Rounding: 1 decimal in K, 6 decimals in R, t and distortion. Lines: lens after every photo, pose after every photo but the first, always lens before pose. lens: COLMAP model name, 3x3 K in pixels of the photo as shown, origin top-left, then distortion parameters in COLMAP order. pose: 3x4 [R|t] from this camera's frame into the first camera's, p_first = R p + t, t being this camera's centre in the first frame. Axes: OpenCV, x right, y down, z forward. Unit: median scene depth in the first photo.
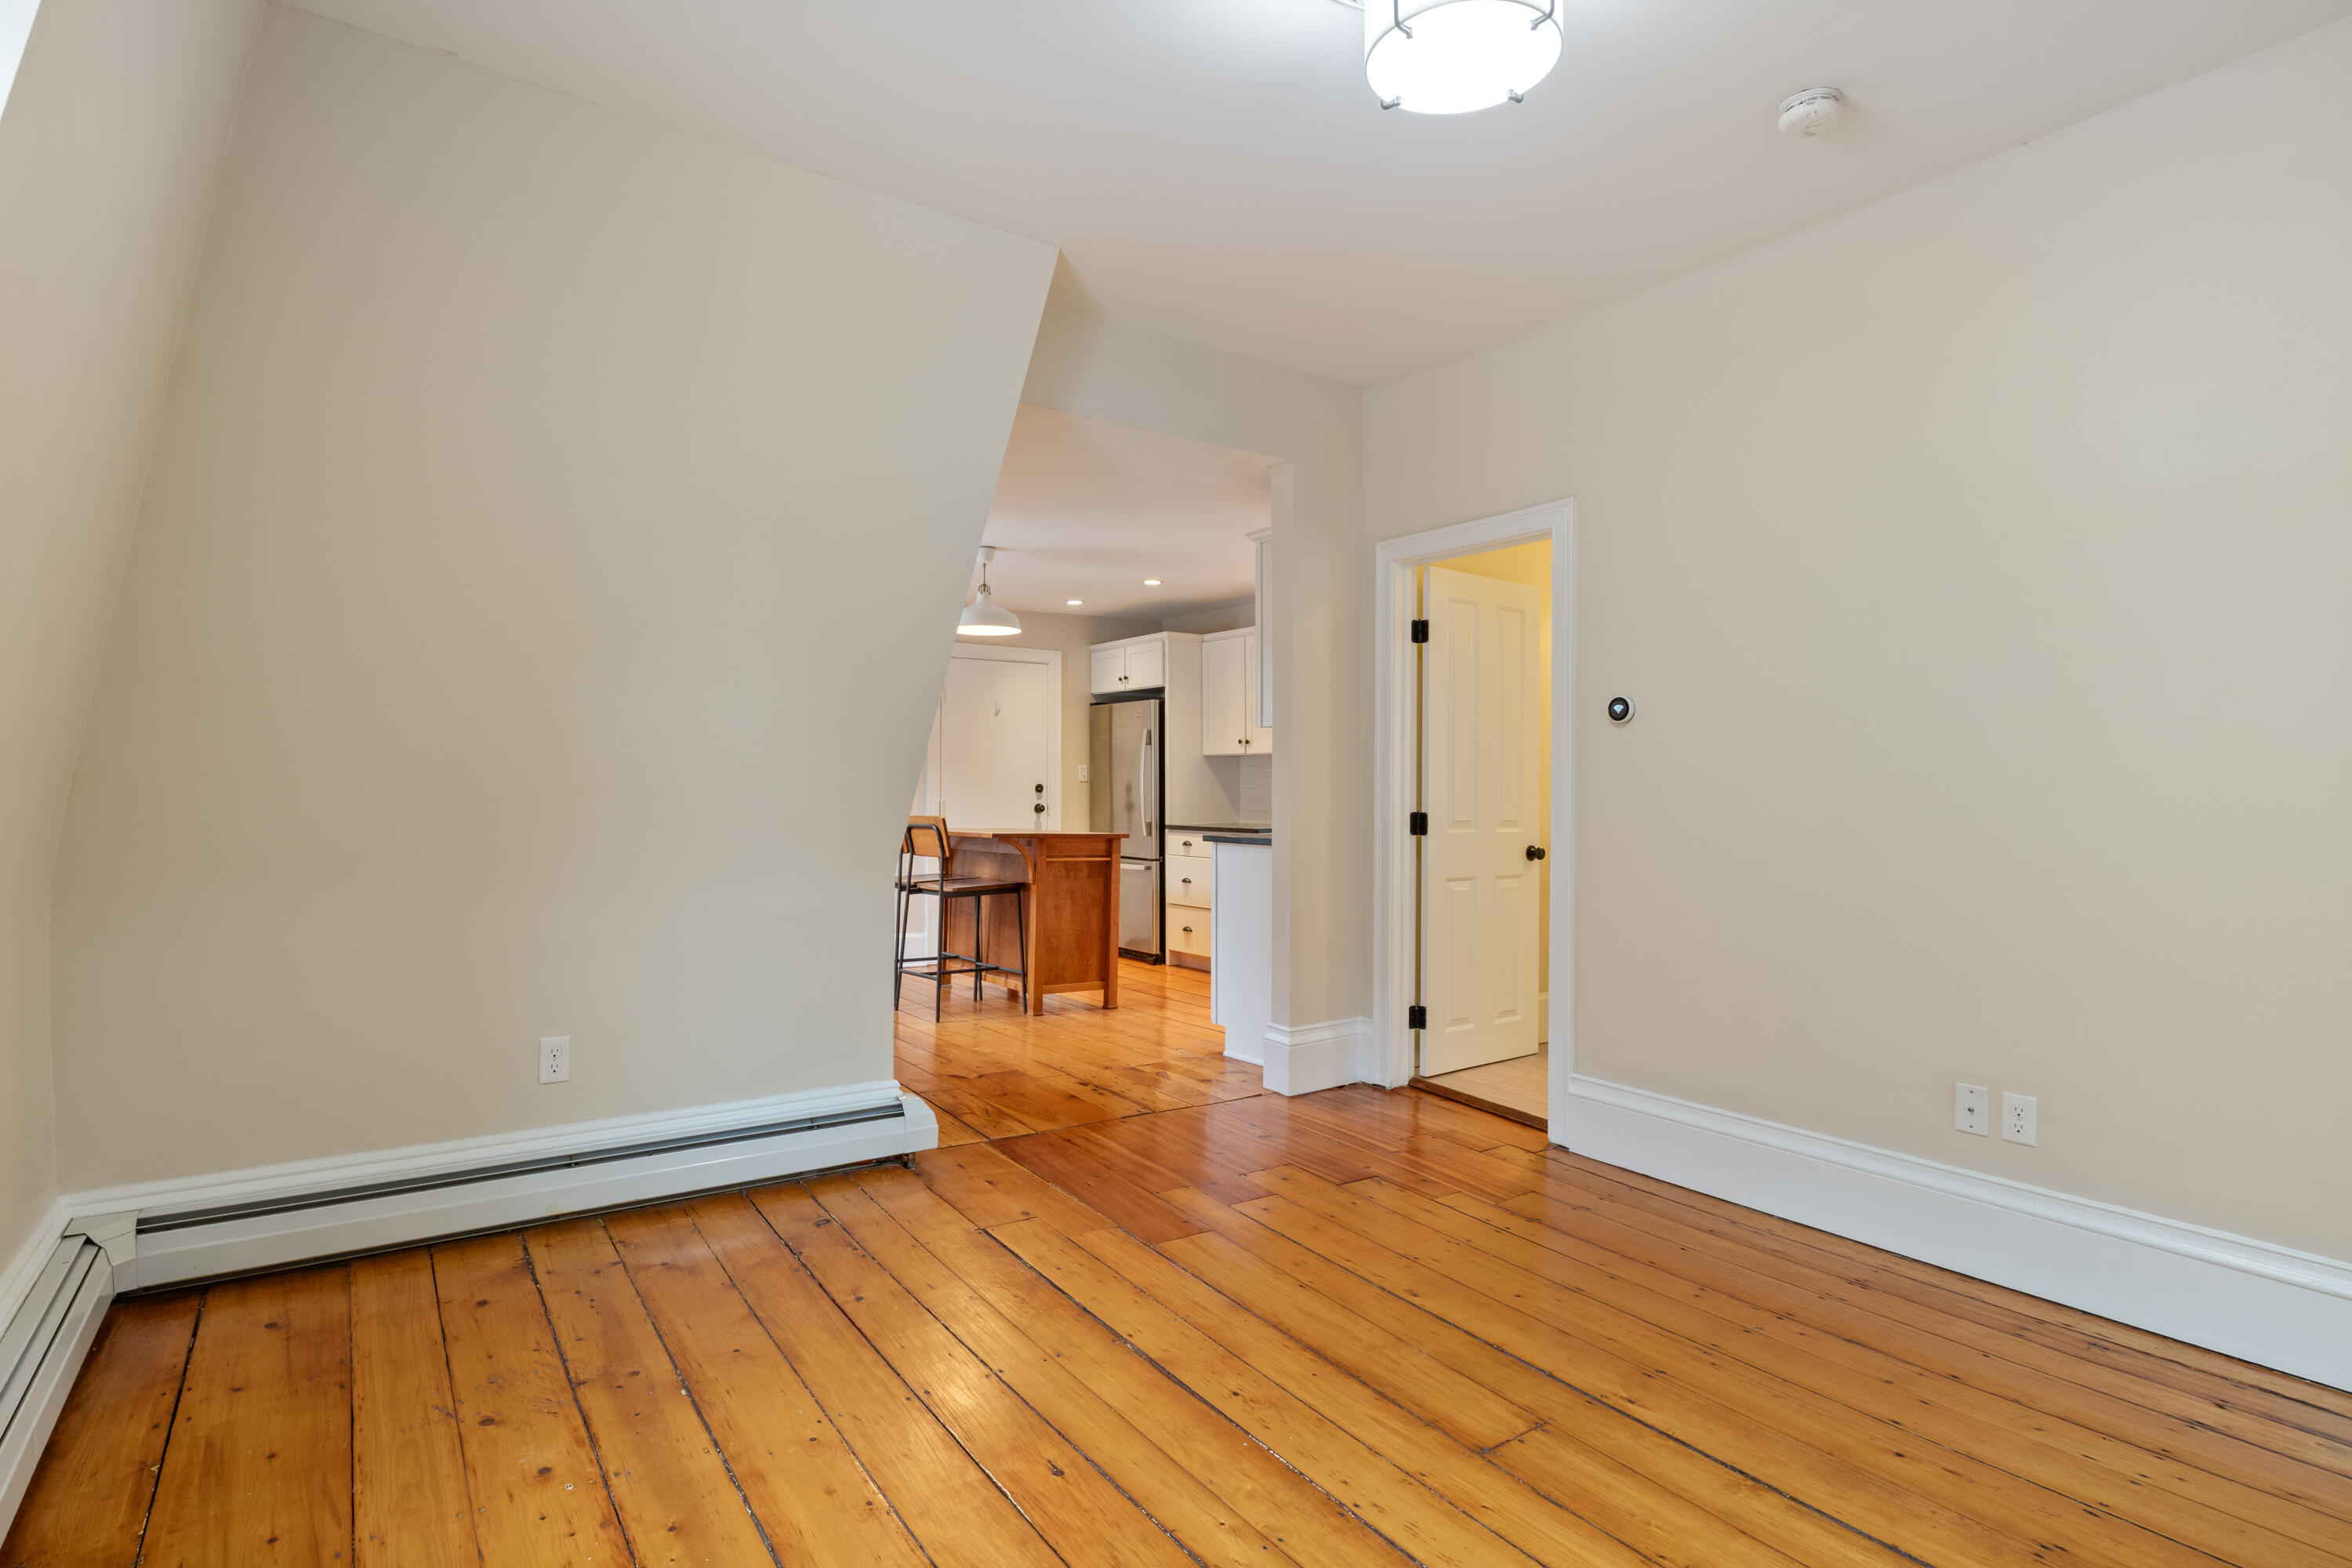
lens RADIAL K [[1196.3, 0, 1176.0], [0, 1196.3, 784.0], [0, 0, 1]] dist [-0.002861, -0.000576]
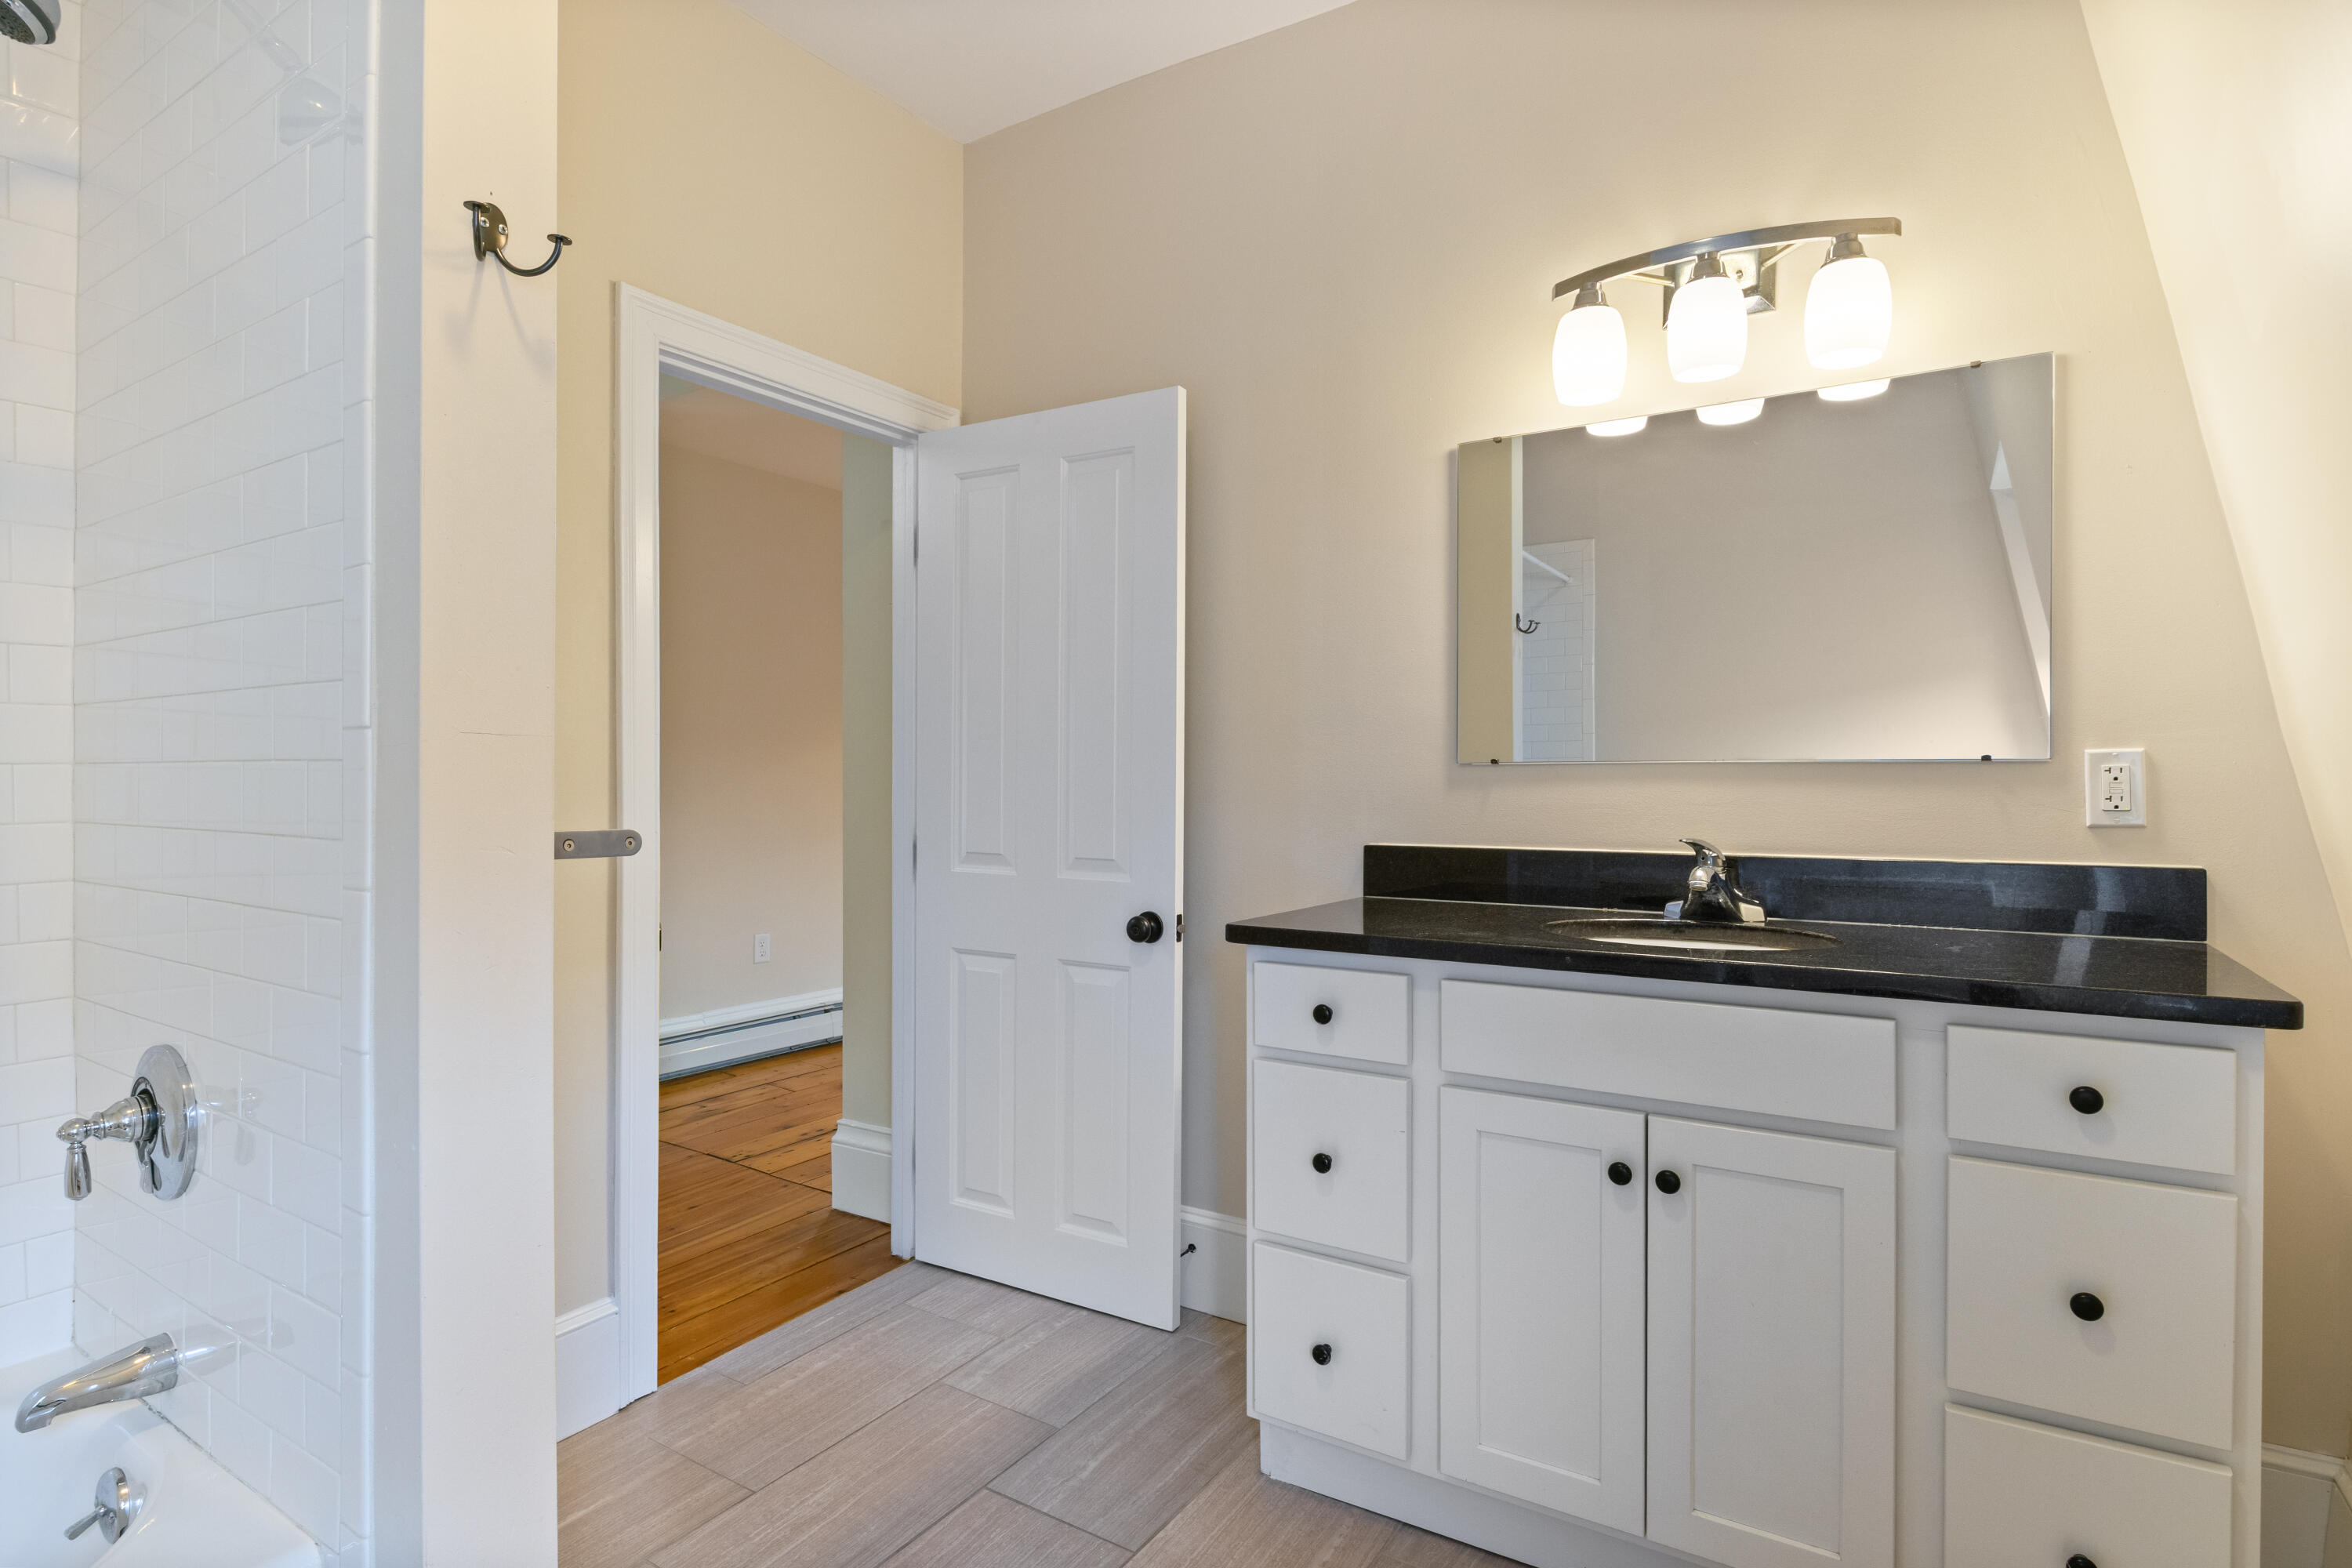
lens RADIAL K [[1196.3, 0, 1176.0], [0, 1196.3, 784.0], [0, 0, 1]] dist [-0.002861, -0.000576]
pose [[0.354946, 0.000916, -0.934886, 0.791133], [0.009685, 0.999942, 0.004657, -0.004420], [0.934837, -0.010708, 0.354917, 0.855712]]
